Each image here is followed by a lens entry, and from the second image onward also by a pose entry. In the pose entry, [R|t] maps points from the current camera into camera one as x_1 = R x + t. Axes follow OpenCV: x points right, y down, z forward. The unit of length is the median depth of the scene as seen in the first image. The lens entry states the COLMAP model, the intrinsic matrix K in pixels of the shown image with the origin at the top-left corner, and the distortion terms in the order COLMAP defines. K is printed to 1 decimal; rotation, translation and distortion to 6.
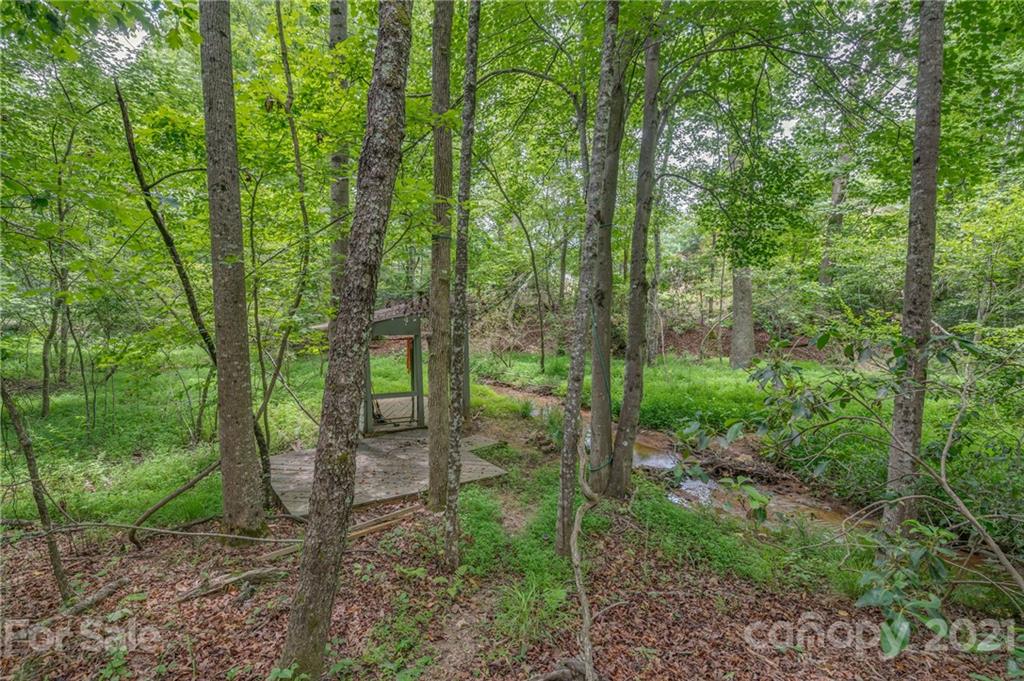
lens RADIAL K [[496.5, 0, 516.2], [0, 496.5, 342.0], [0, 0, 1]] dist [-0.009106, -0.000612]
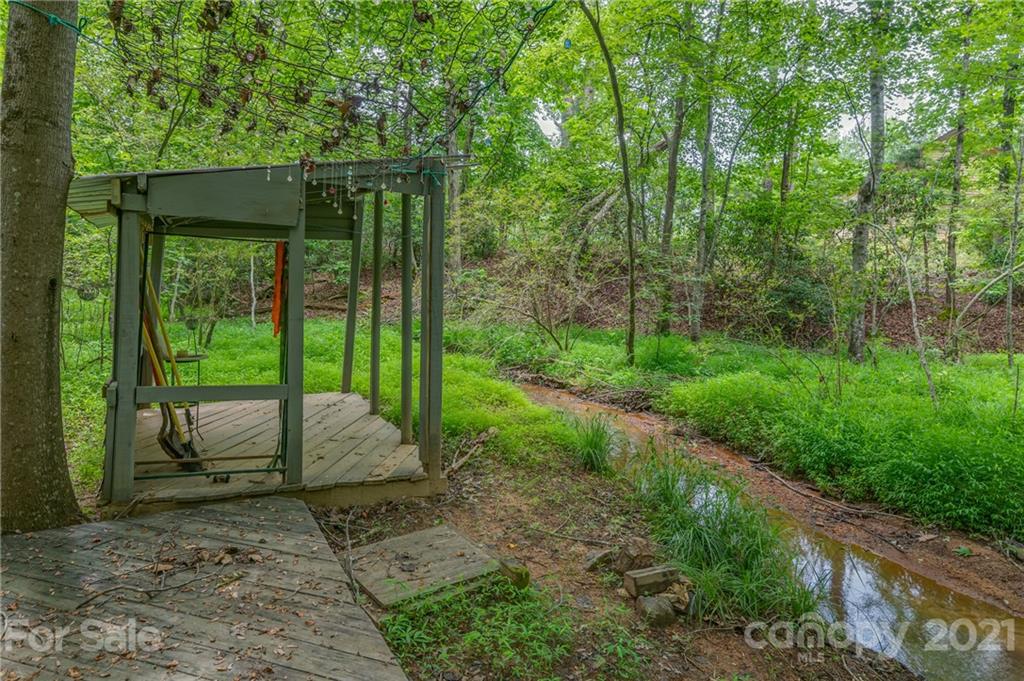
lens RADIAL K [[496.5, 0, 516.2], [0, 496.5, 342.0], [0, 0, 1]] dist [-0.009106, -0.000612]
pose [[0.989236, 0.044329, -0.139450, 0.008940], [-0.043792, 0.999017, 0.006922, 0.048171], [0.139619, -0.000741, 0.990205, 0.566144]]
